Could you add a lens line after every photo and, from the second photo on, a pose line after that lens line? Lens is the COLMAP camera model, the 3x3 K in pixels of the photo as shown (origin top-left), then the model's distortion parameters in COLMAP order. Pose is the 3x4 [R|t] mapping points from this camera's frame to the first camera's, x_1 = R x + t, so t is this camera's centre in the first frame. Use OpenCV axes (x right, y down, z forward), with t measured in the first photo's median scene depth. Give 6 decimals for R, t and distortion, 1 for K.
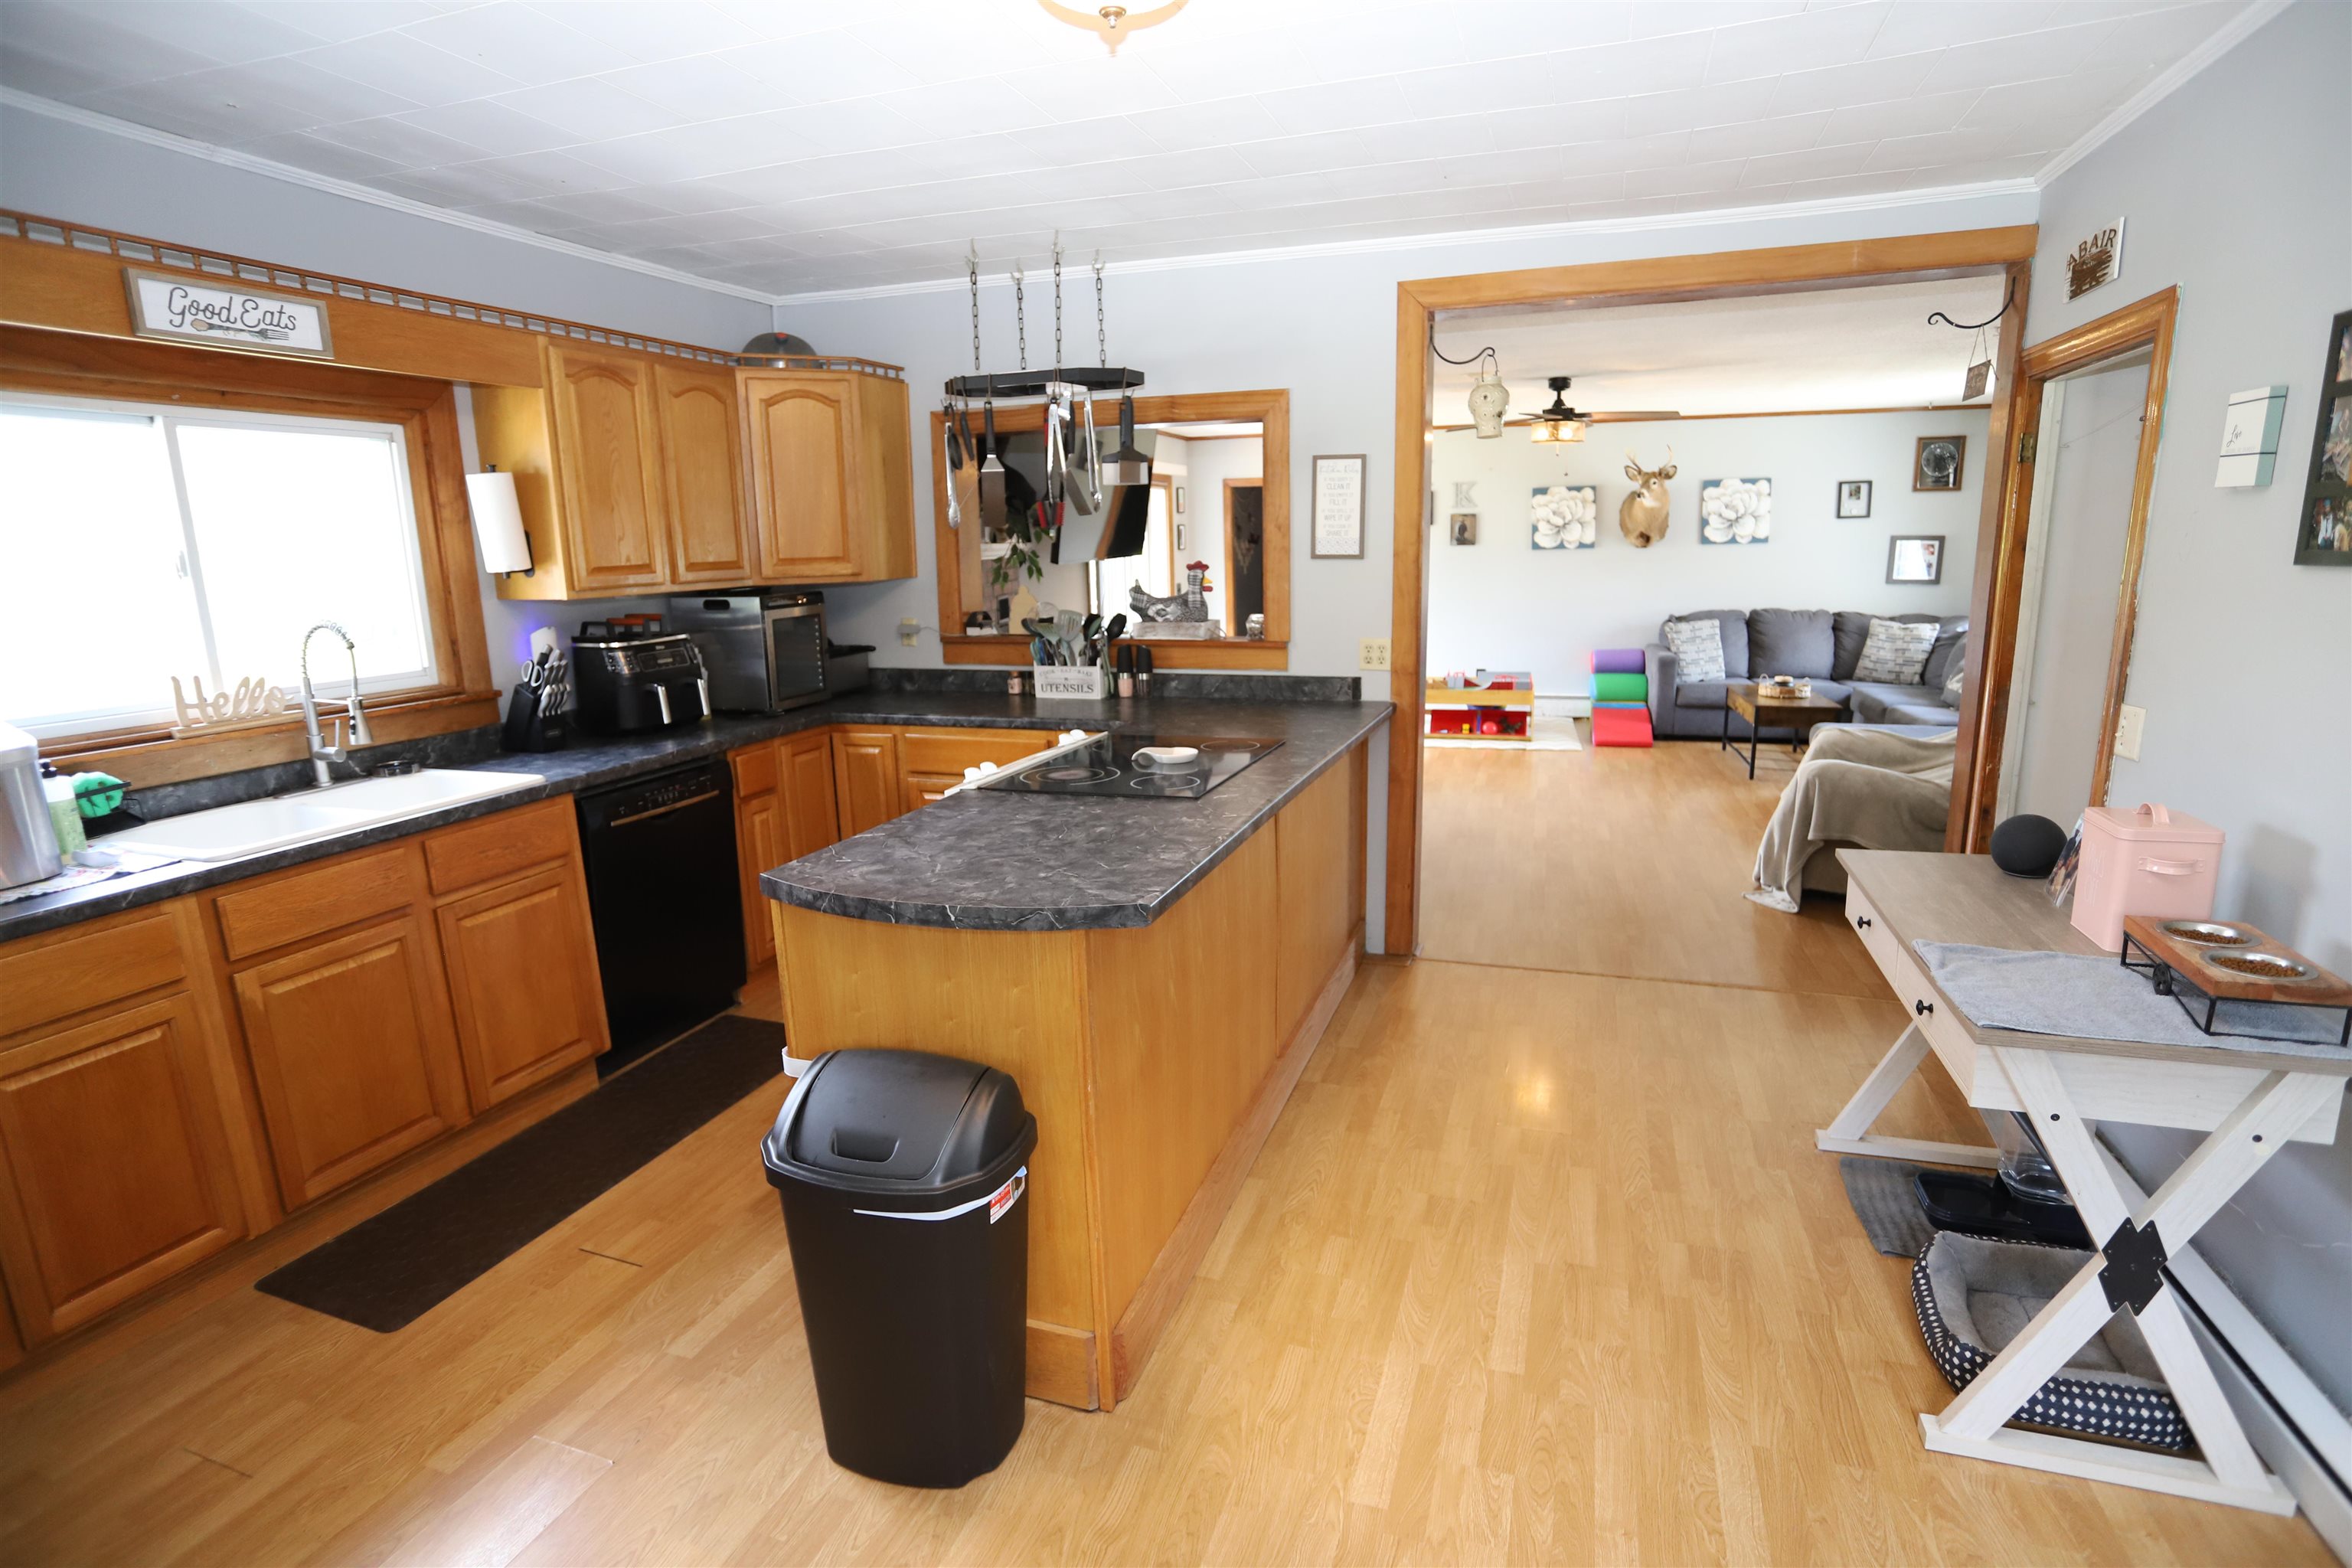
lens RADIAL K [[1139.5, 0, 1182.2], [0, 1139.5, 783.4], [0, 0, 1]] dist [-0.073443, 0.030719]
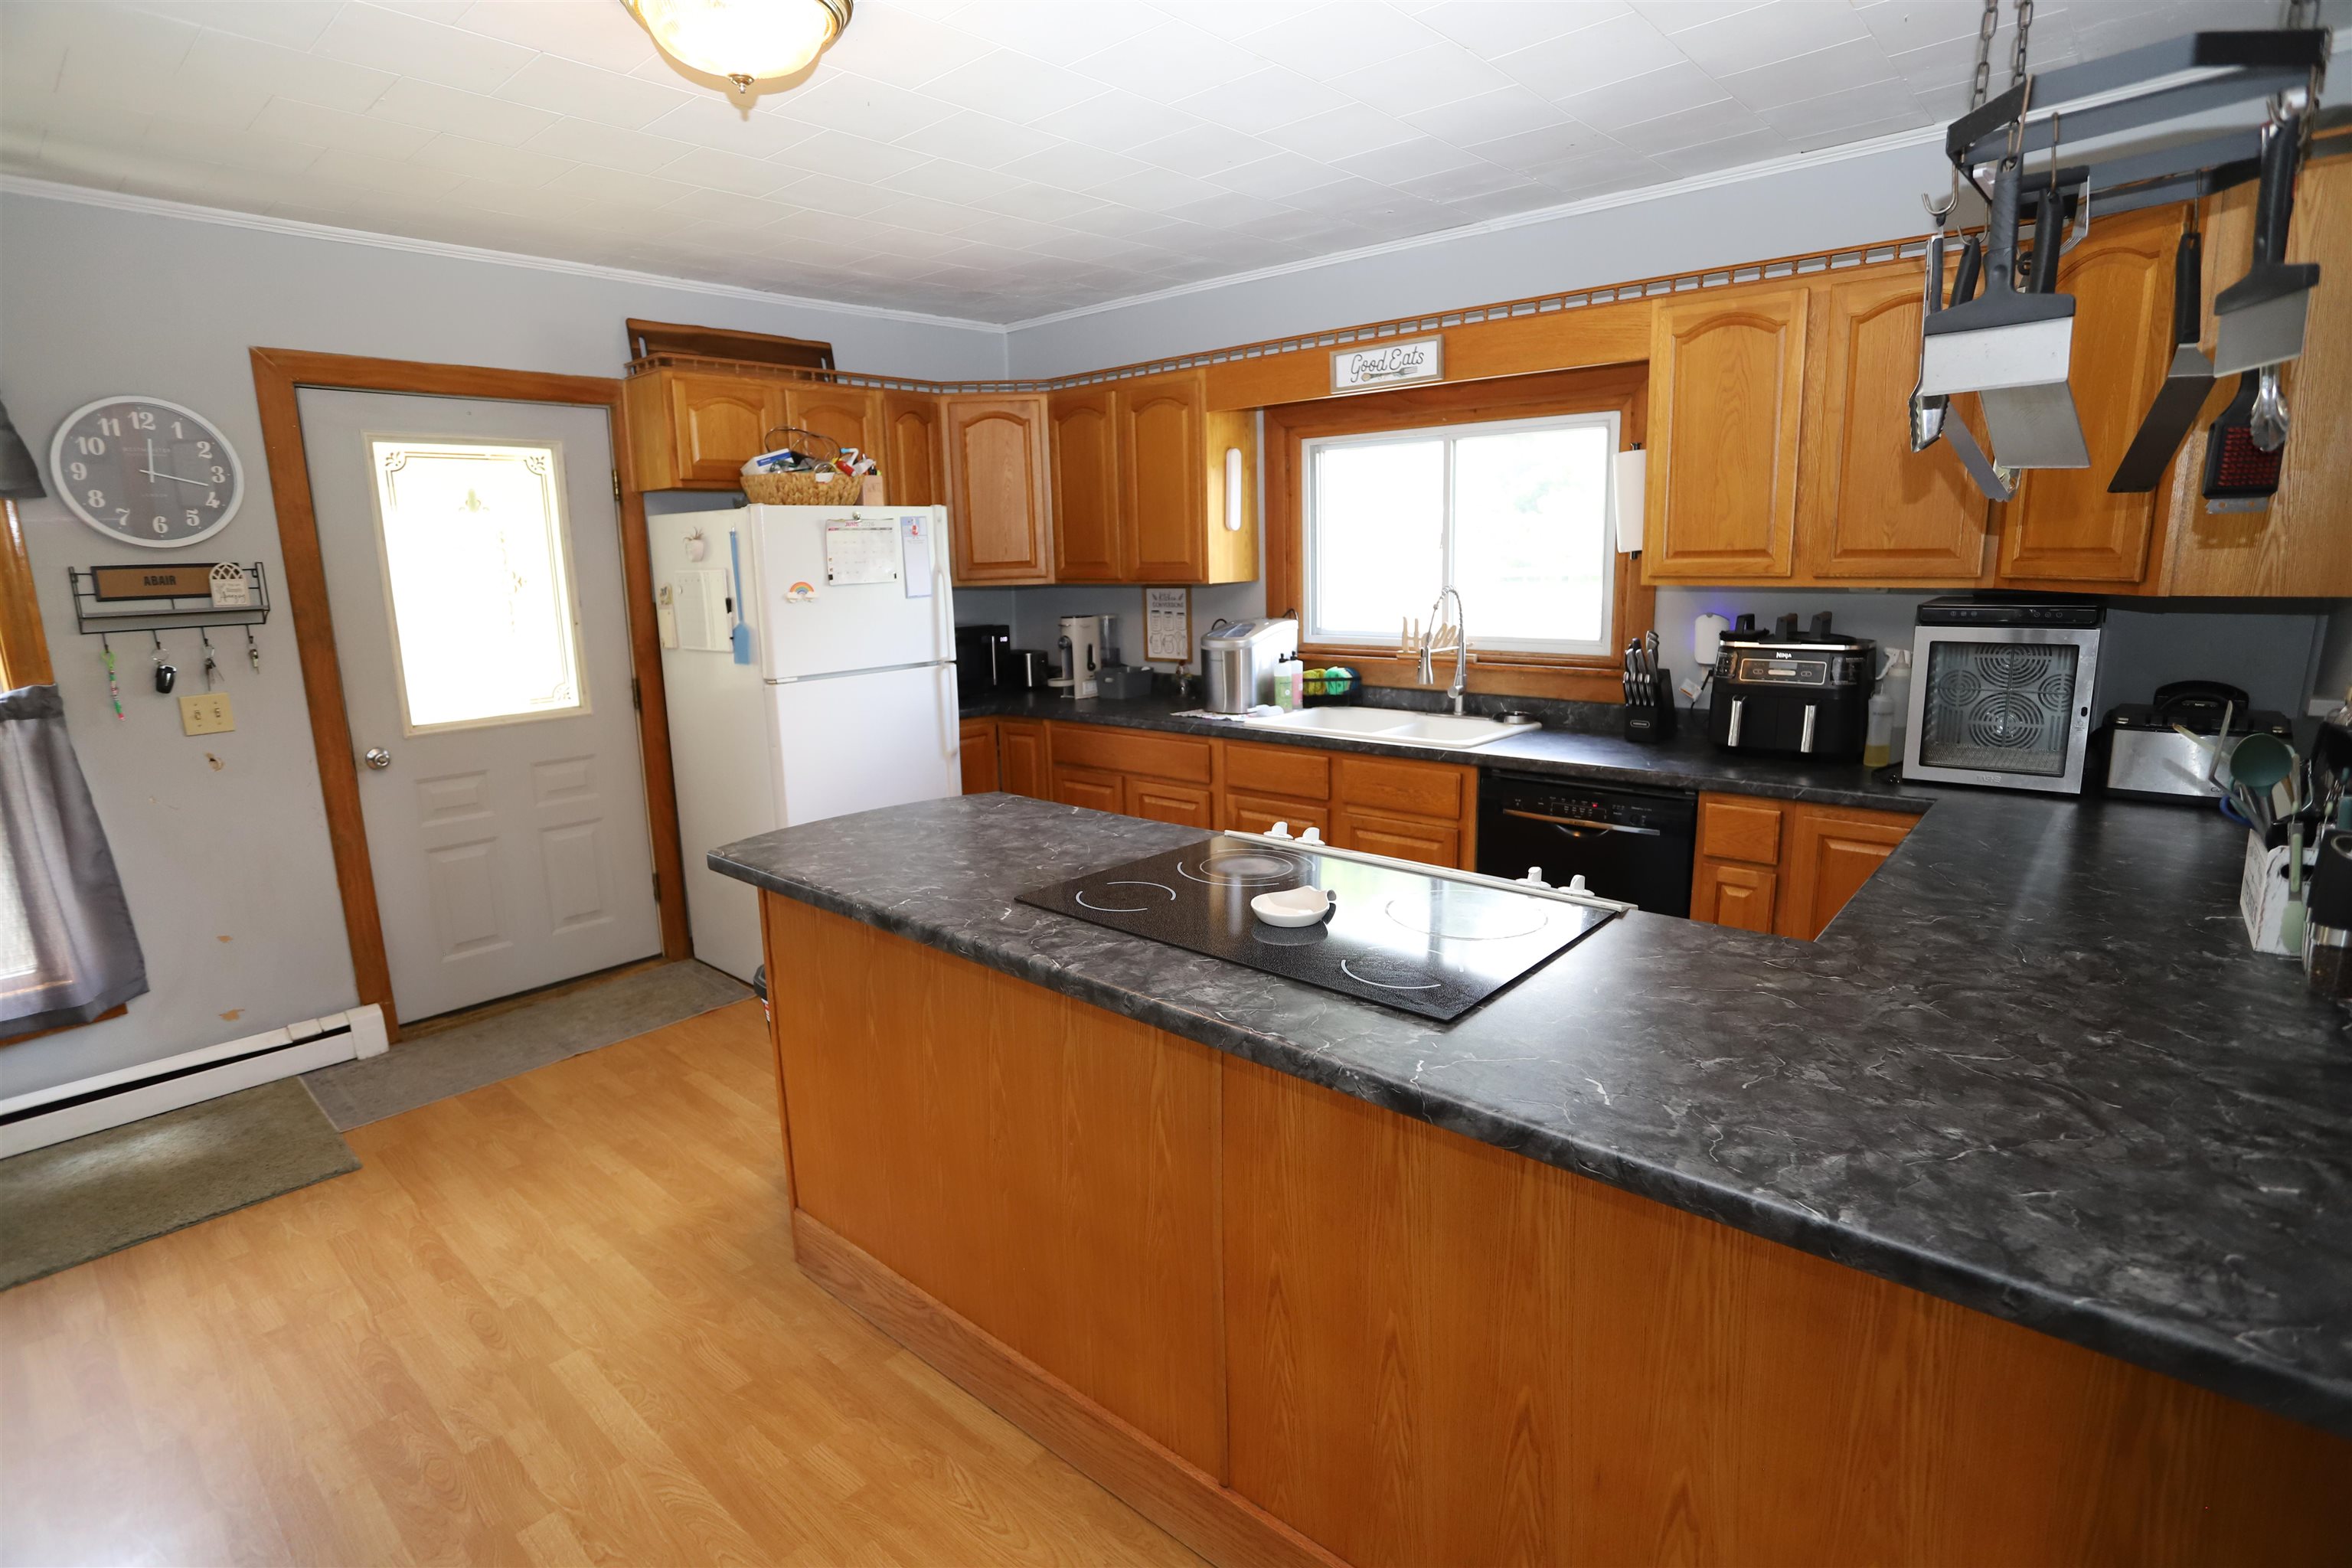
lens RADIAL K [[1139.5, 0, 1182.2], [0, 1139.5, 783.4], [0, 0, 1]] dist [-0.073443, 0.030719]
pose [[-0.366501, 0.216959, -0.904769, 0.411604], [-0.163627, 0.942247, 0.292228, -0.192750], [0.915917, 0.255146, -0.309834, 0.858840]]
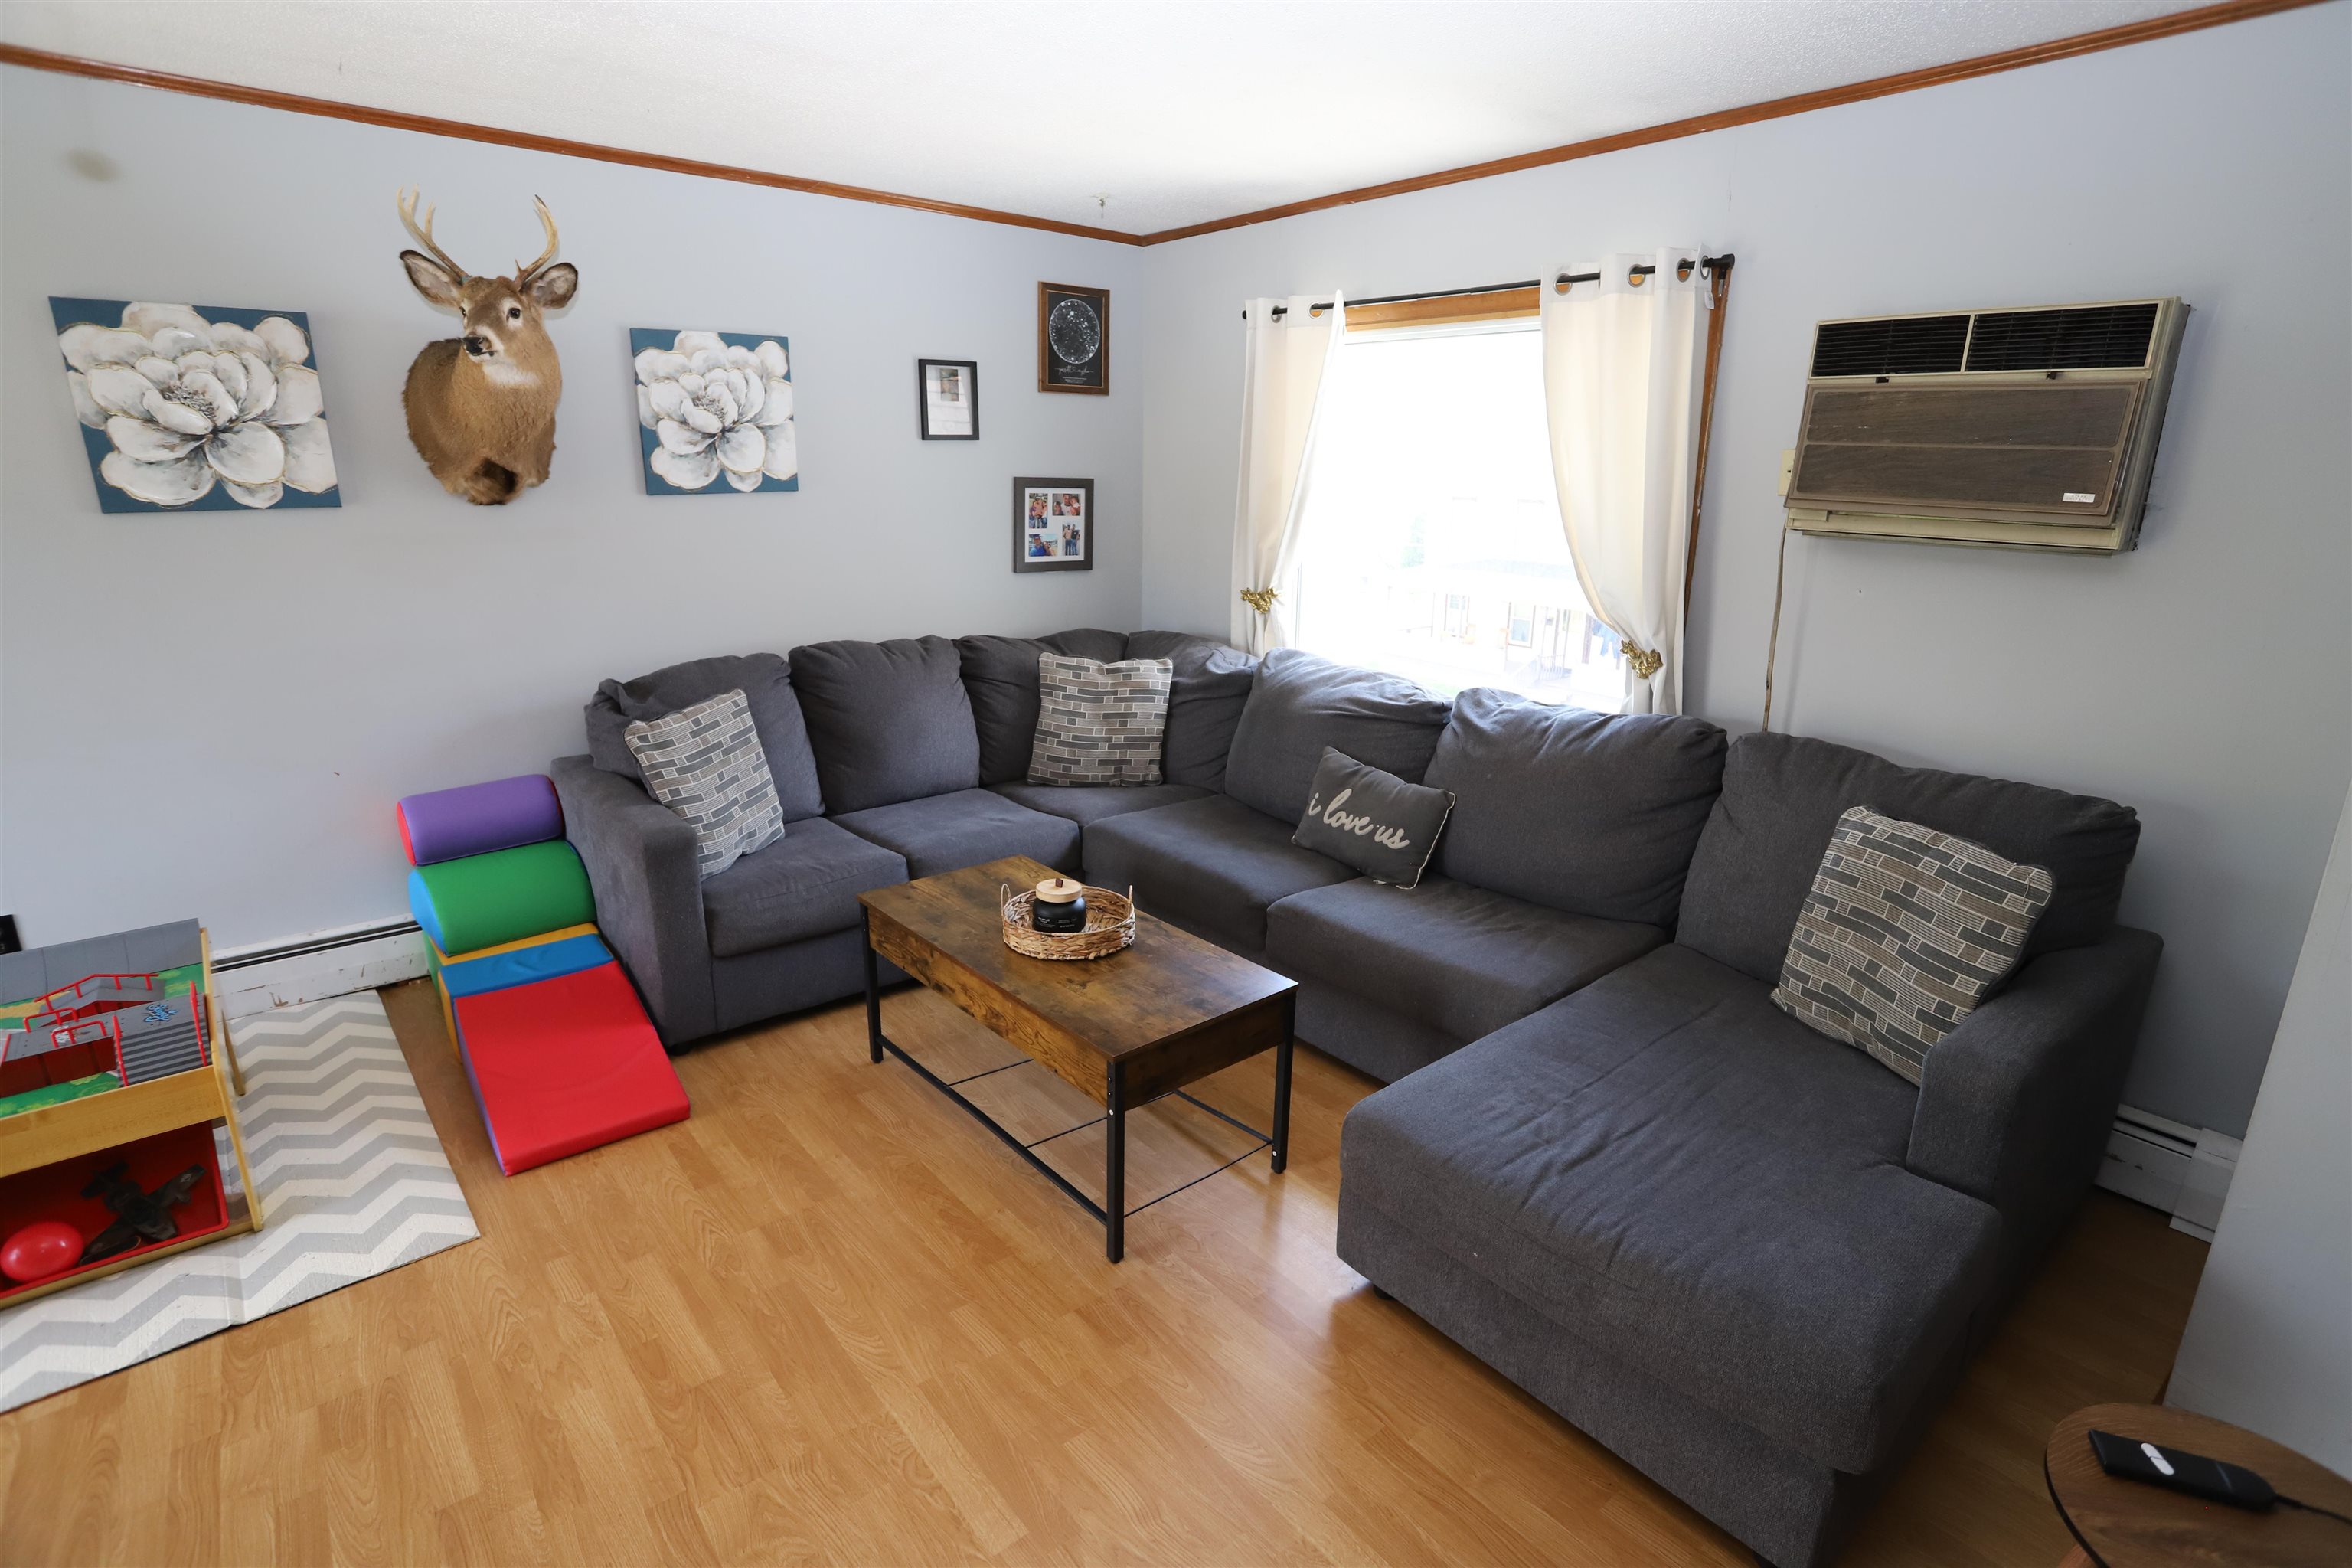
lens RADIAL K [[1139.5, 0, 1182.2], [0, 1139.5, 783.4], [0, 0, 1]] dist [-0.073443, 0.030719]
pose [[0.537030, -0.194005, 0.820951, 0.509917], [0.144919, 0.979944, 0.136778, -0.323579], [-0.831022, 0.045518, 0.554374, 1.451685]]
